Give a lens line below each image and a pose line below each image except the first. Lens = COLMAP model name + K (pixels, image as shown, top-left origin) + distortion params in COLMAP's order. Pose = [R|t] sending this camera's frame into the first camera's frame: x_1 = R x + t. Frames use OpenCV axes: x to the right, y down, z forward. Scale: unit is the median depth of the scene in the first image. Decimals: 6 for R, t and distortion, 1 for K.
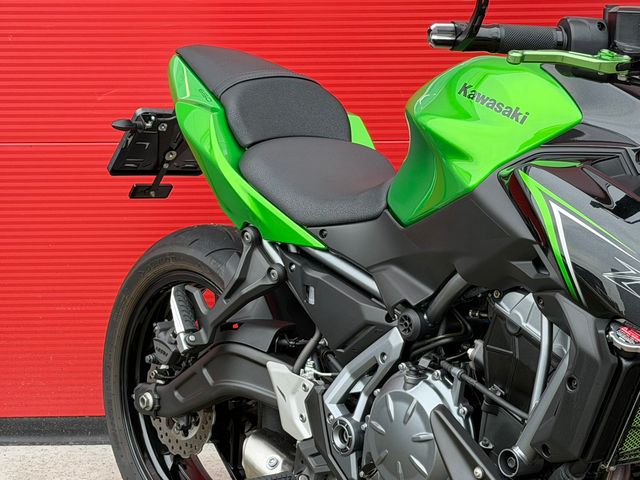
lens RADIAL K [[1567.8, 0, 319.5], [0, 1567.8, 253.8], [0, 0, 1]] dist [0.109240, 0.319930]
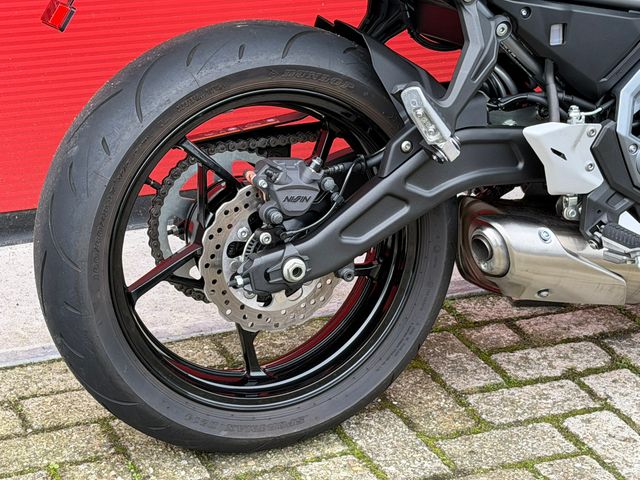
lens RADIAL K [[1560.8, 0, 320.5], [0, 1560.8, 241.1], [0, 0, 1]] dist [0.116816, -0.047793]
pose [[0.266185, -0.357629, 0.895124, -0.902518], [0.203293, 0.928568, 0.310538, -0.172505], [-0.942241, 0.099312, 0.319875, 0.891965]]
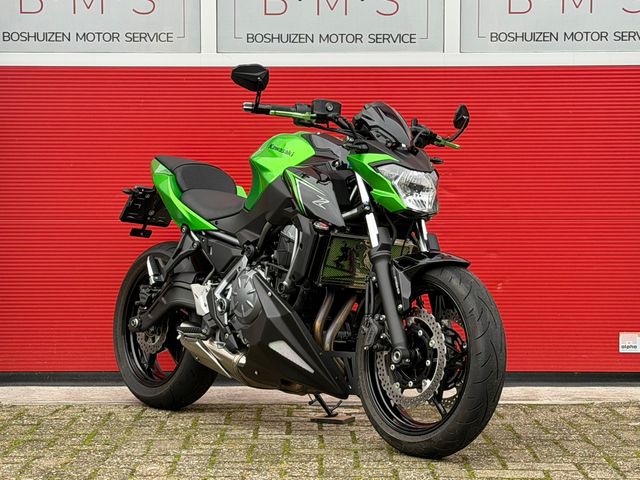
lens RADIAL K [[1567.8, 0, 319.5], [0, 1567.8, 253.8], [0, 0, 1]] dist [0.109240, 0.319930]
pose [[0.999938, 0.008025, -0.007700, 0.170034], [-0.009410, 0.979518, -0.201135, 0.488750], [0.005929, 0.201195, 0.979533, -1.190146]]
